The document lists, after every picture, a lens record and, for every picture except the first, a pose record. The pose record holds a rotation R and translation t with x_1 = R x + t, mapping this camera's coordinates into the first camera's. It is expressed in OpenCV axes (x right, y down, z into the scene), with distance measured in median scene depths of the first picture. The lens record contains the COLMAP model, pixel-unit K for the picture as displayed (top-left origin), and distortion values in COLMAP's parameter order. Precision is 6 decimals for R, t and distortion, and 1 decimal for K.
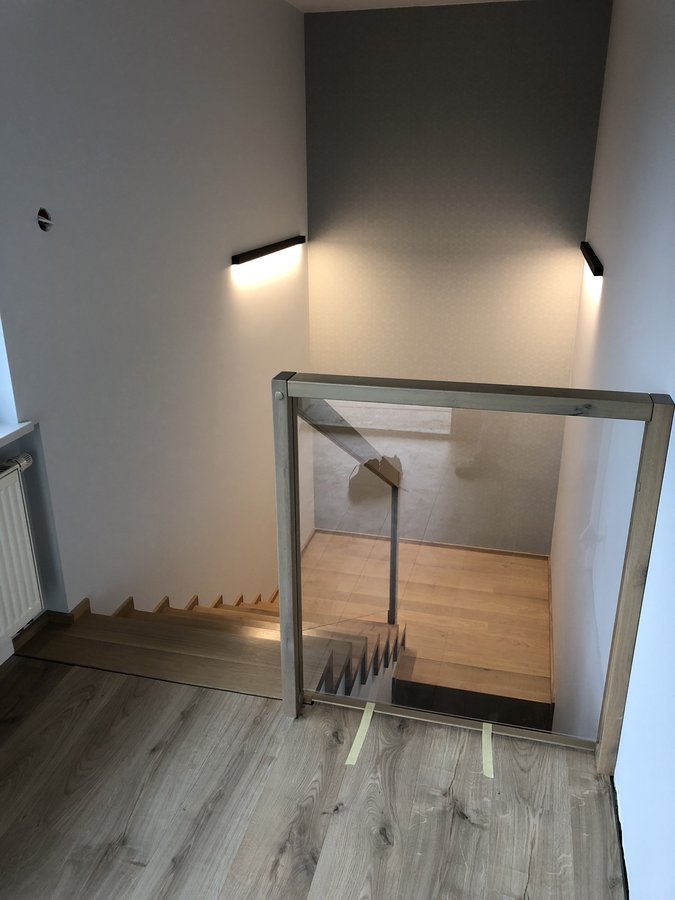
lens RADIAL K [[731.1, 0, 345.1], [0, 731.1, 442.5], [0, 0, 1]] dist [0.007763, -0.001046]
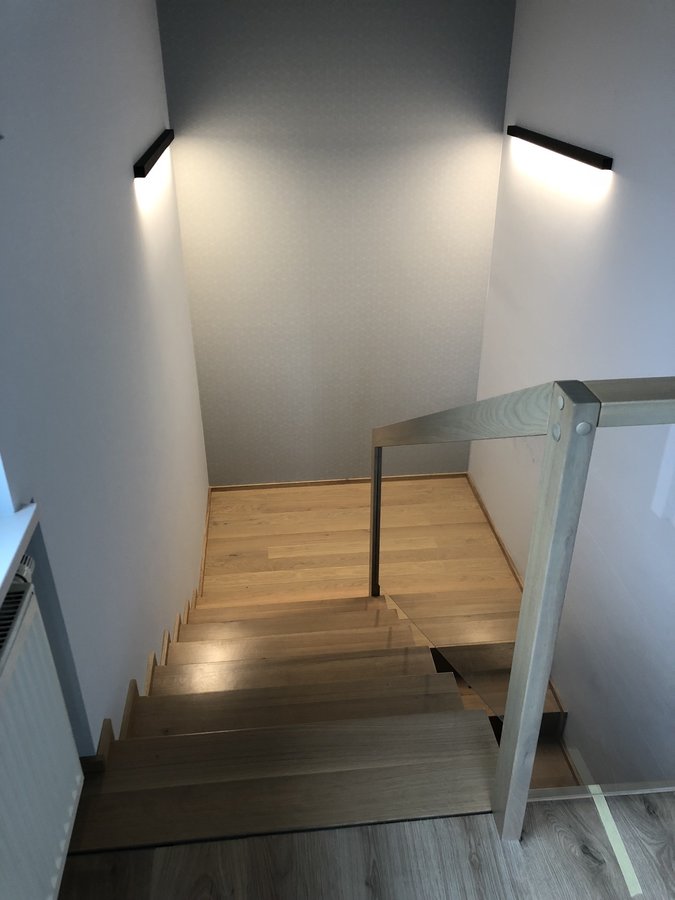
lens RADIAL K [[726.7, 0, 335.8], [0, 726.7, 440.1], [0, 0, 1]] dist [0.010516, 0.005500]
pose [[0.942354, -0.161595, 0.293012, -0.182247], [0.118588, 0.980109, 0.159136, -0.068540], [-0.312899, -0.115215, 0.942772, 0.200587]]
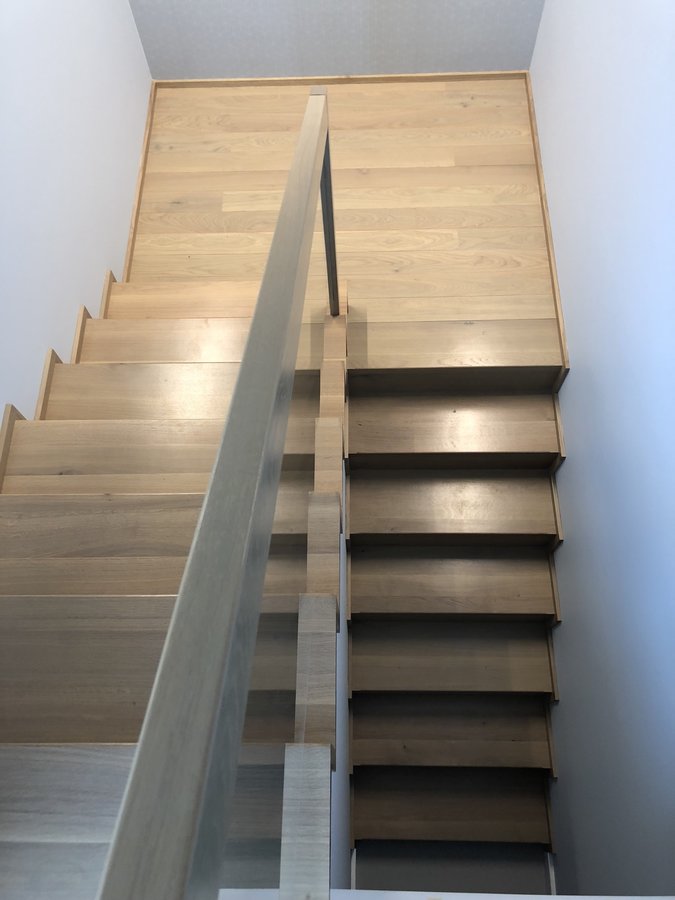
lens RADIAL K [[731.1, 0, 345.1], [0, 731.1, 442.5], [0, 0, 1]] dist [0.007763, -0.001046]
pose [[0.971760, -0.224612, 0.072337, 0.001634], [0.107095, 0.692955, 0.712983, -0.115985], [-0.210271, -0.685101, 0.697441, 0.427175]]
